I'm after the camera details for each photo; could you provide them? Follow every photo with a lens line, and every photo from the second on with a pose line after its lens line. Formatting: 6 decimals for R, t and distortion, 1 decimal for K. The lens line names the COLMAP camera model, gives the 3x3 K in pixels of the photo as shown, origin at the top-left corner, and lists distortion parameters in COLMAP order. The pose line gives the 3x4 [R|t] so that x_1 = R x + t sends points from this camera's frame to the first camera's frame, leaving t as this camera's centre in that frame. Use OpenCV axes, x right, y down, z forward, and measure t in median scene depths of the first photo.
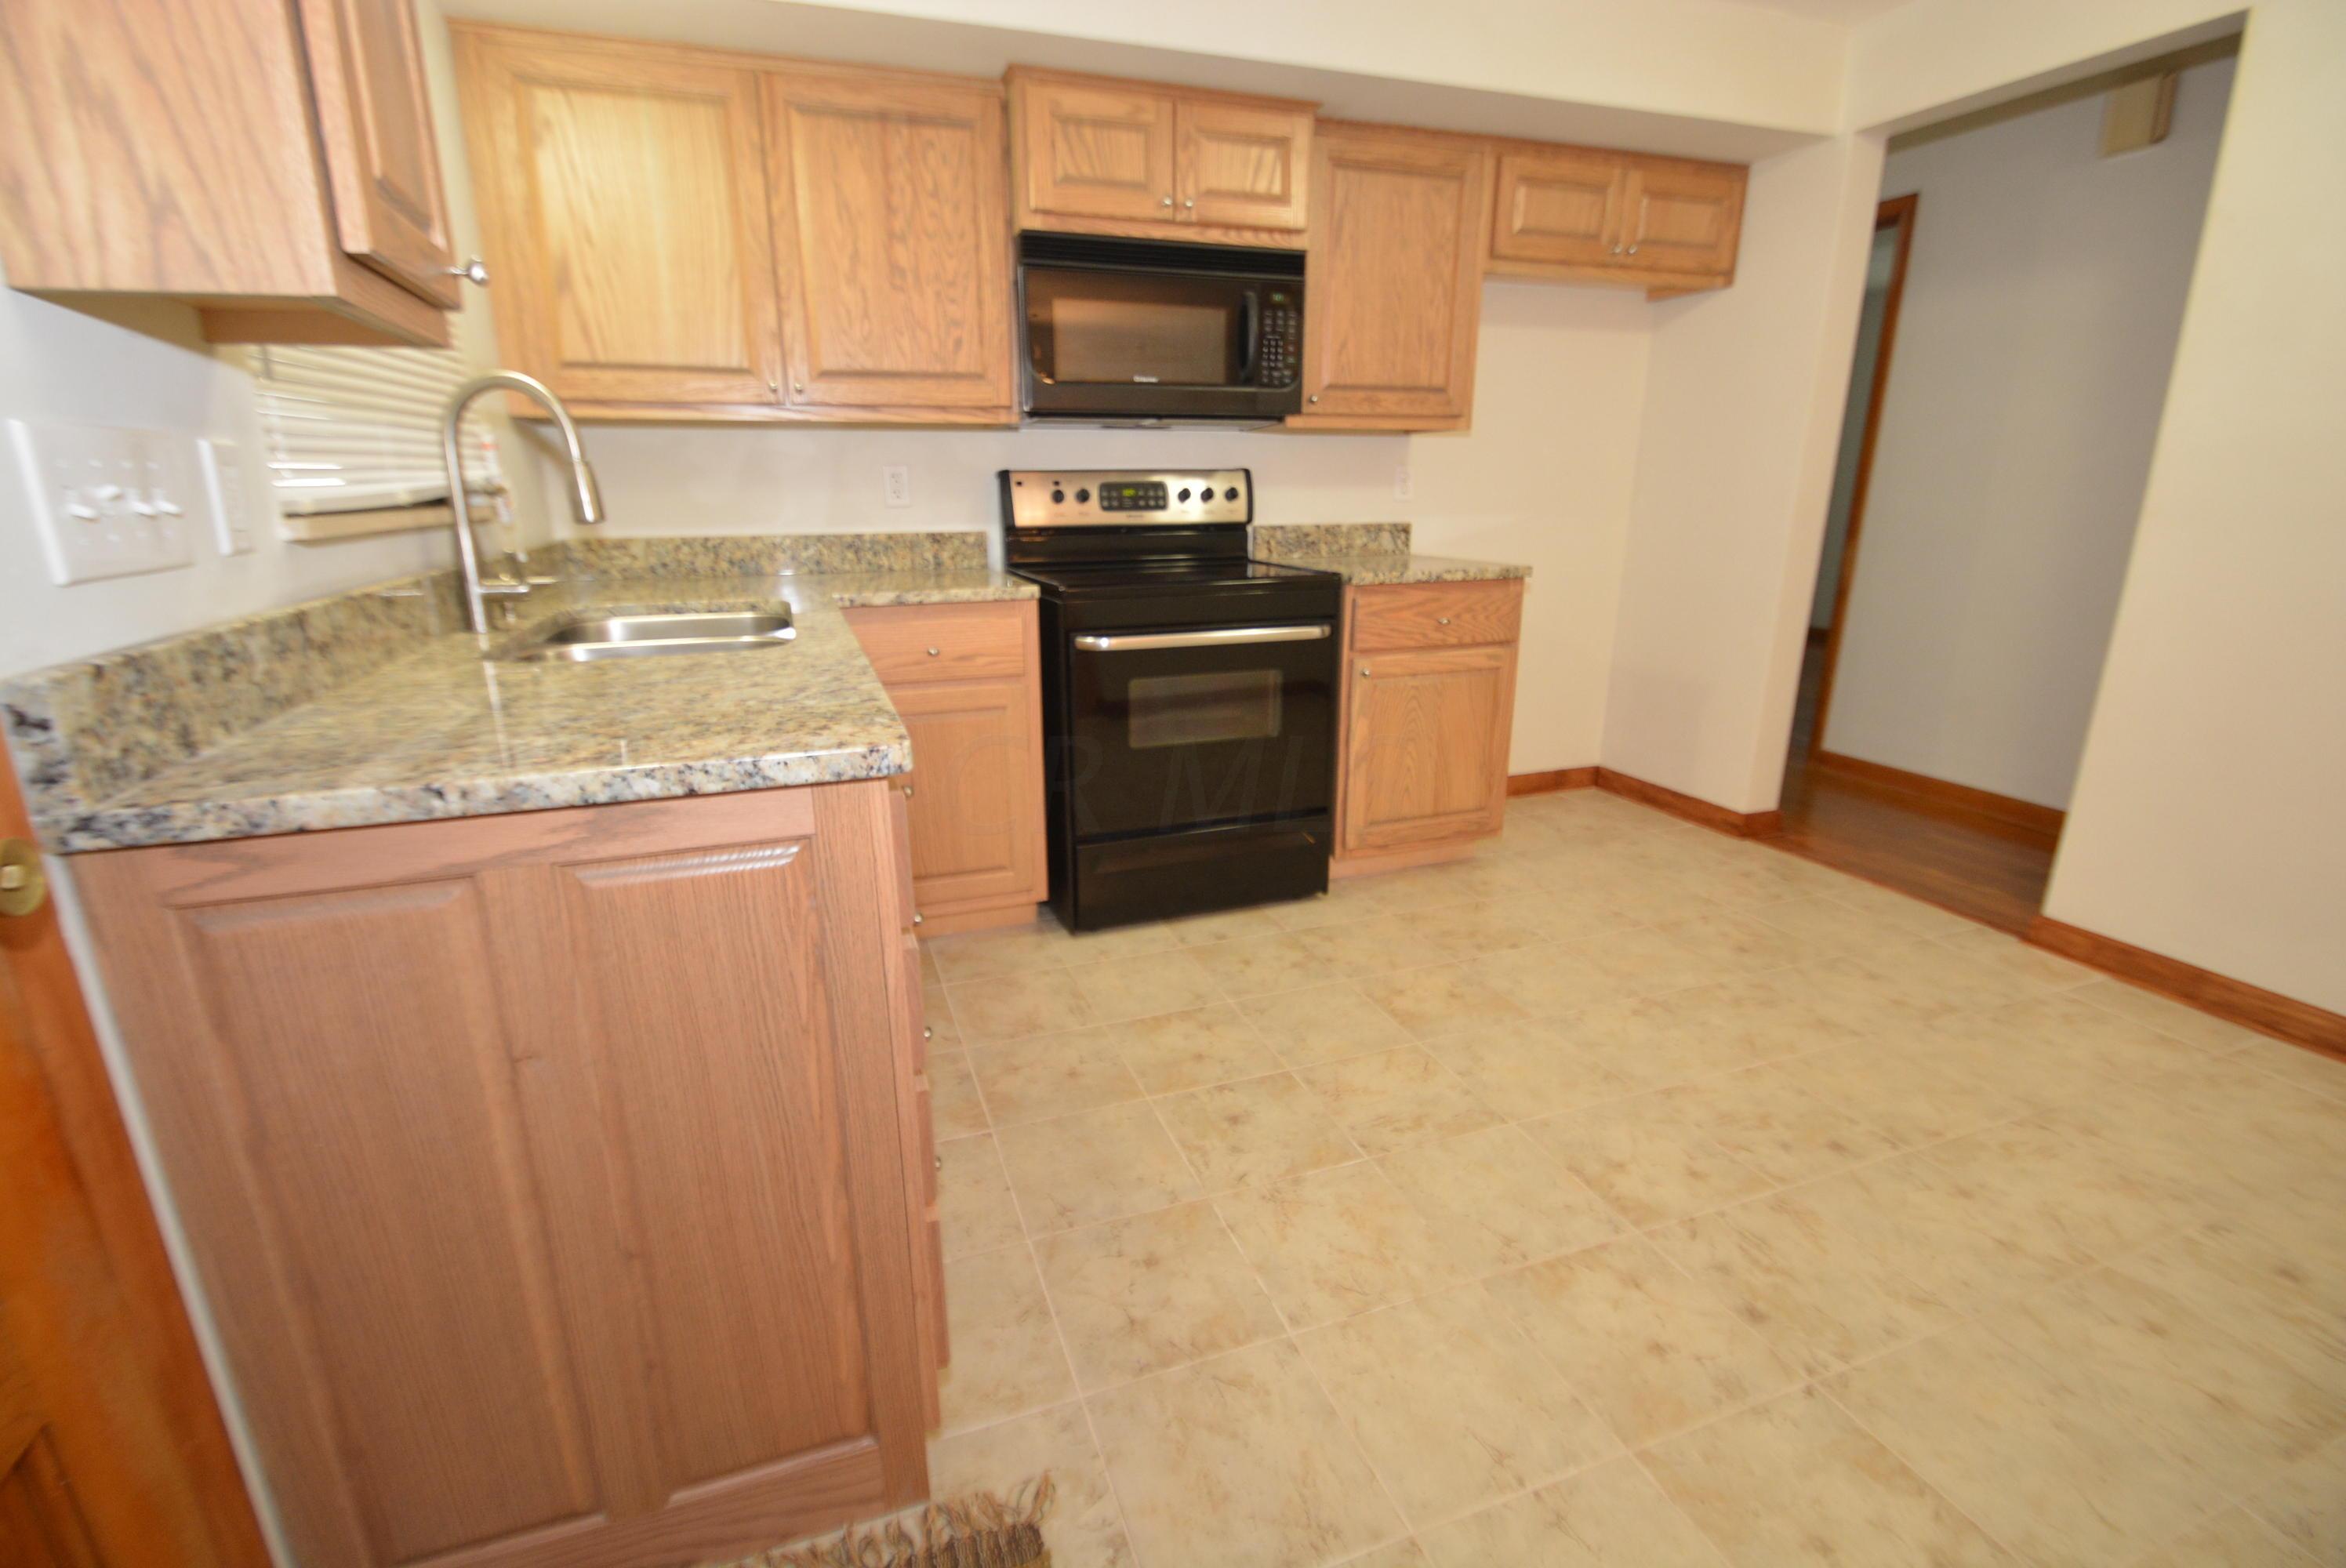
lens RADIAL K [[1036.9, 0, 1159.3], [0, 1036.9, 790.4], [0, 0, 1]] dist [-0.000383, -0.008308]
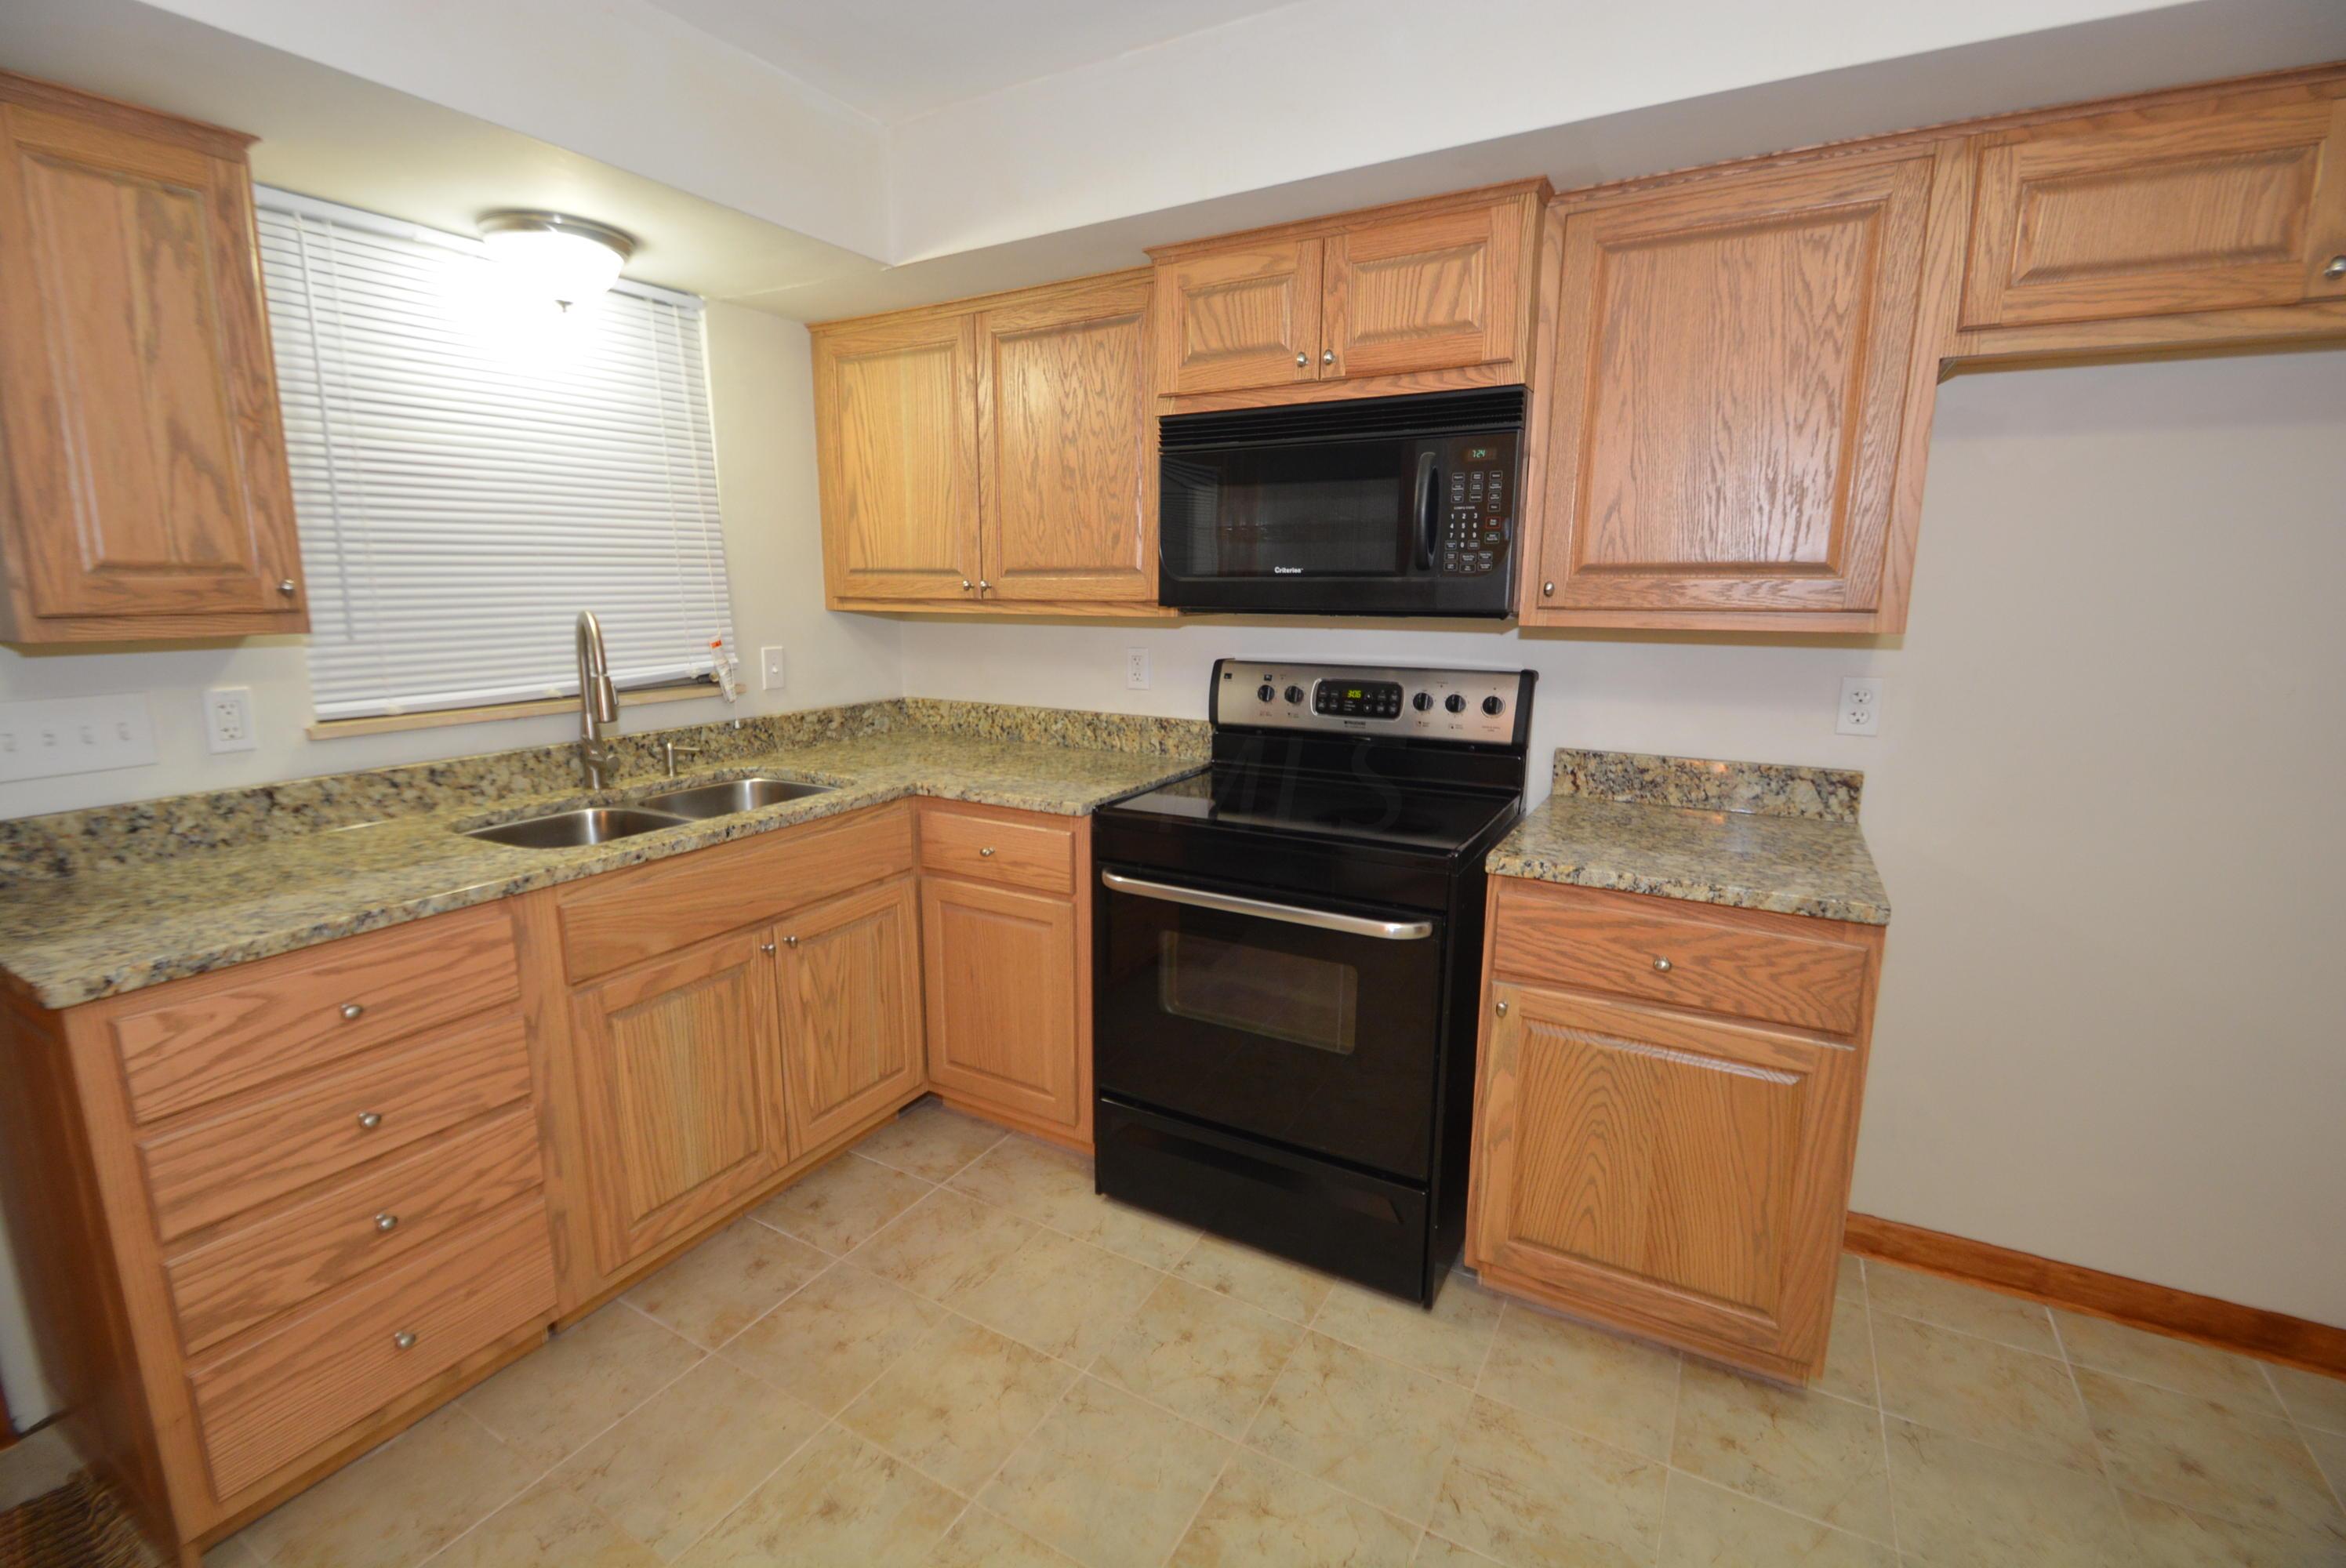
lens RADIAL K [[1036.9, 0, 1139.3], [0, 1036.9, 782.4], [0, 0, 1]] dist [-0.000383, -0.008308]
pose [[0.636805, 0.153796, -0.755530, 0.526816], [-0.221822, 0.975019, 0.011511, -0.209695], [0.738427, 0.160263, 0.655013, 0.393593]]
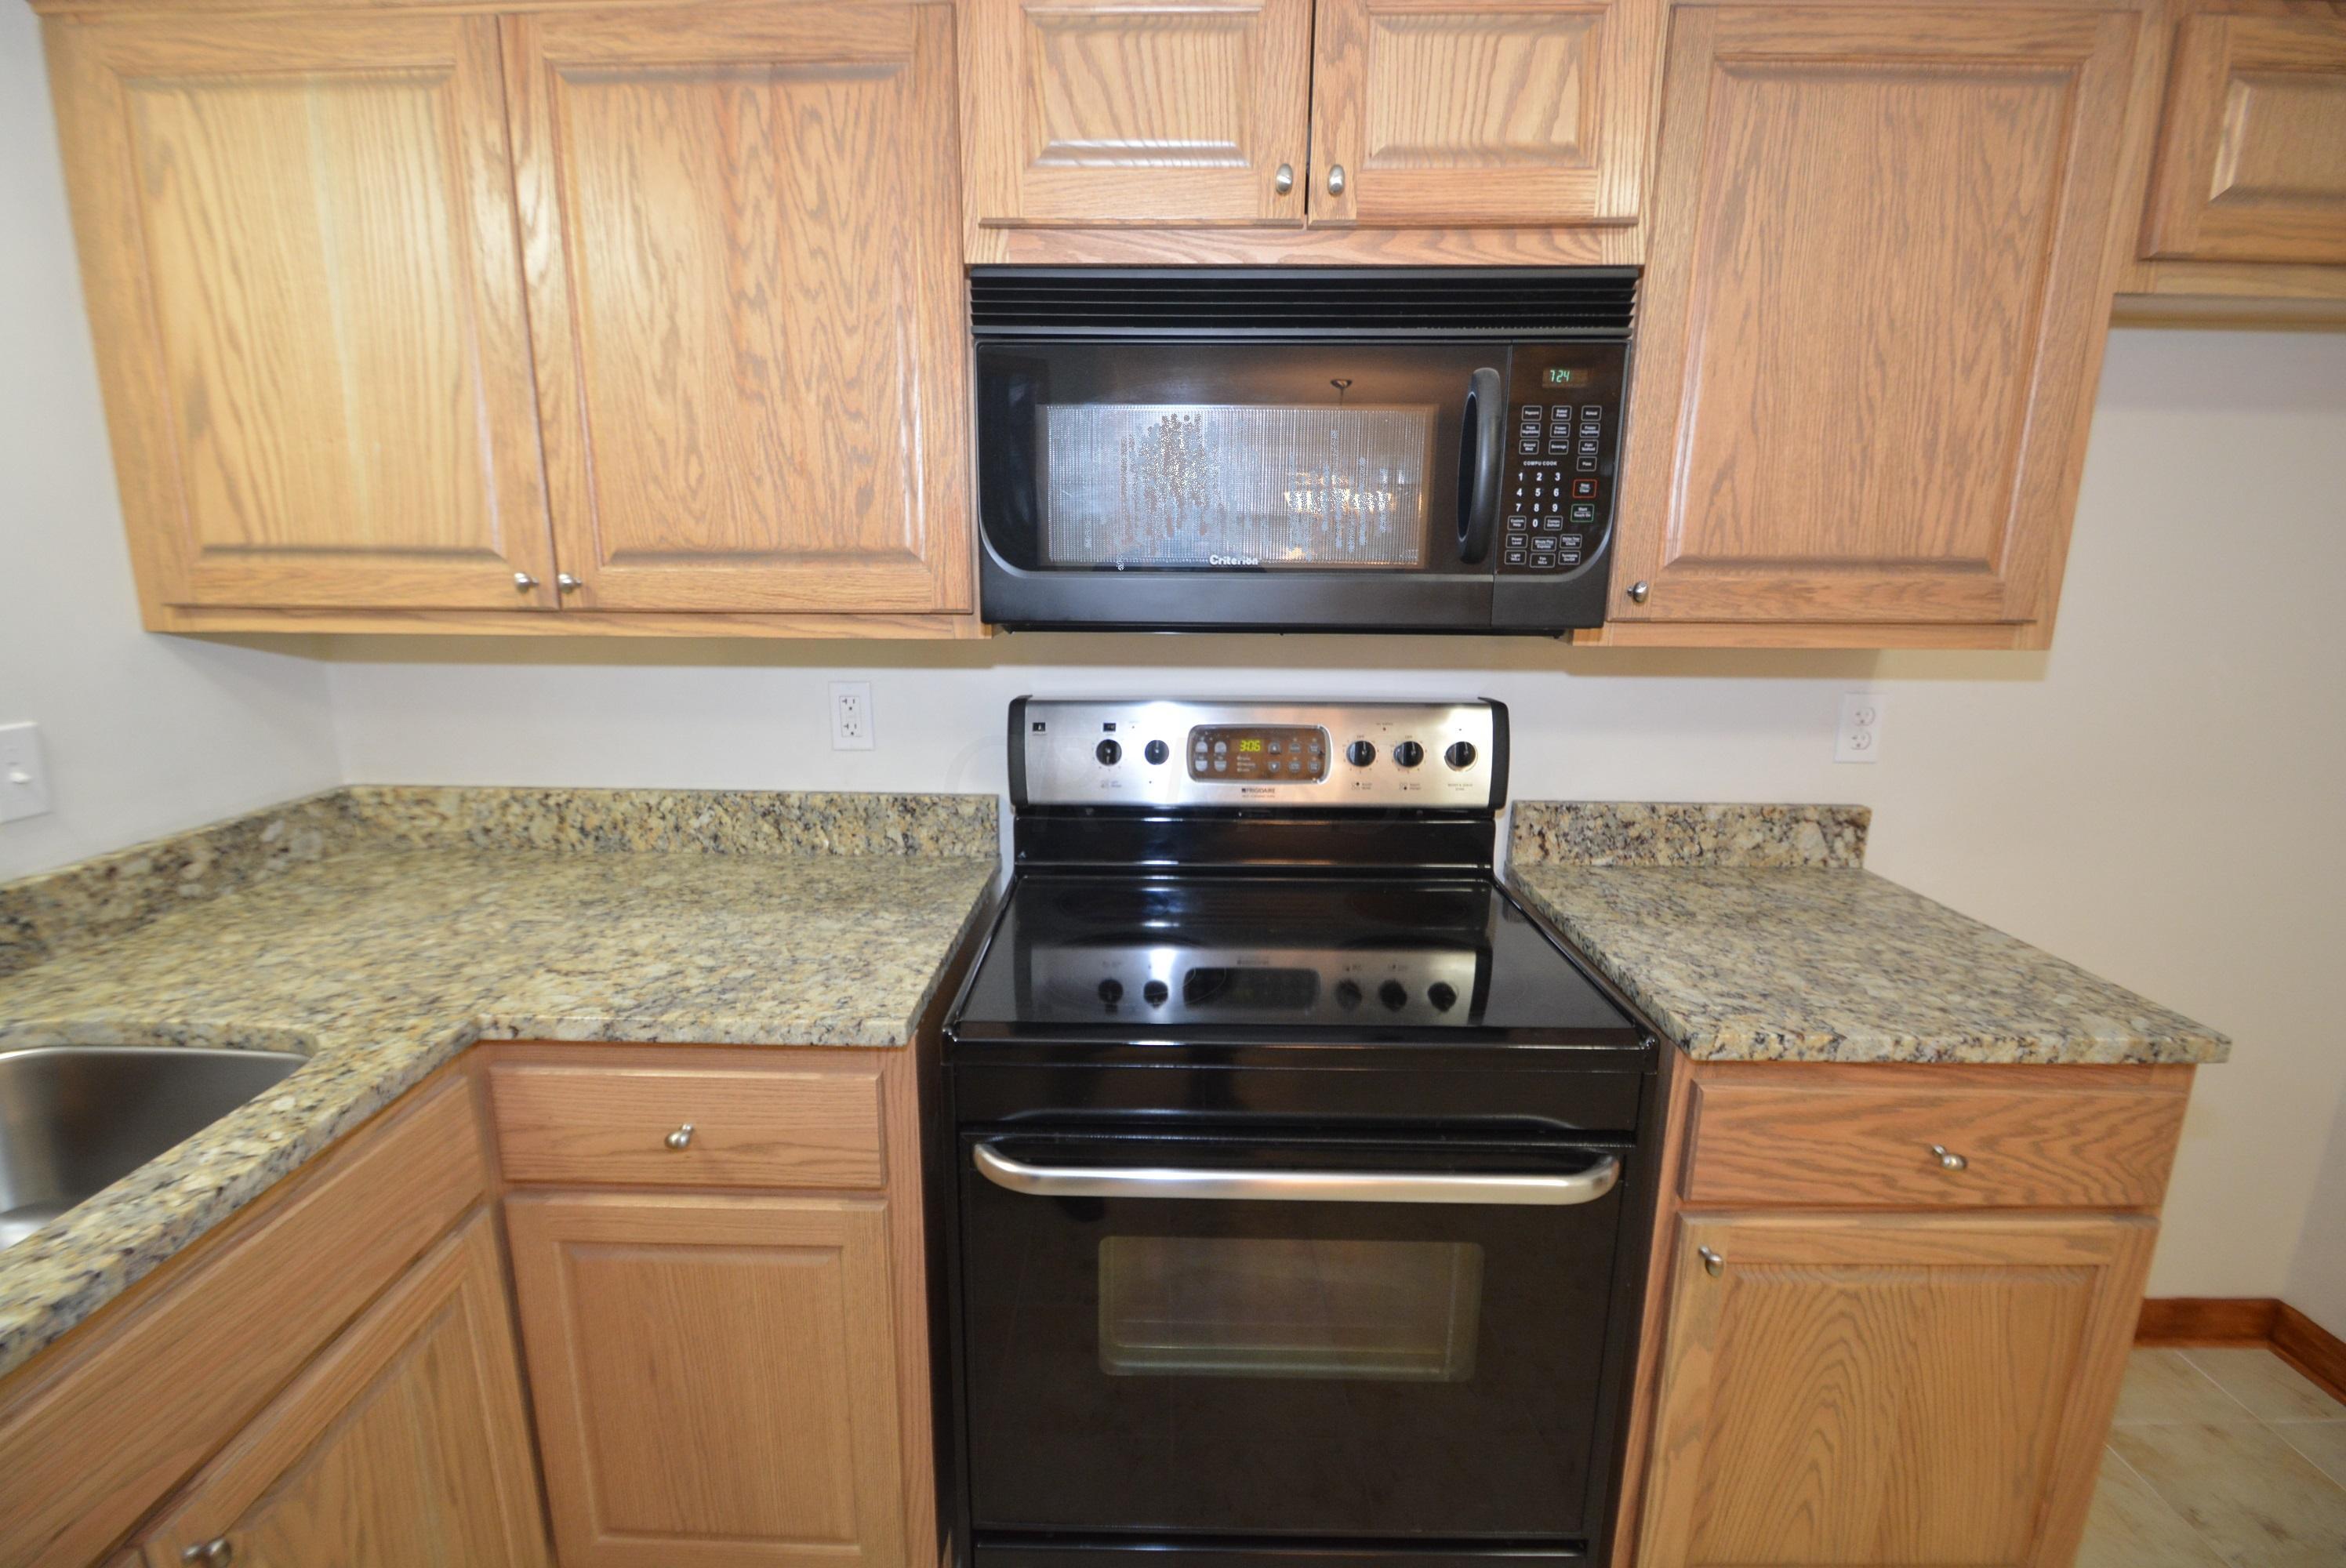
lens RADIAL K [[1036.9, 0, 1151.0], [0, 1036.9, 780.7], [0, 0, 1]] dist [-0.000383, -0.008308]
pose [[0.933562, 0.089695, -0.347012, 0.118268], [-0.113328, 0.992379, -0.048377, -0.259297], [0.340028, 0.084489, 0.936612, 0.532979]]
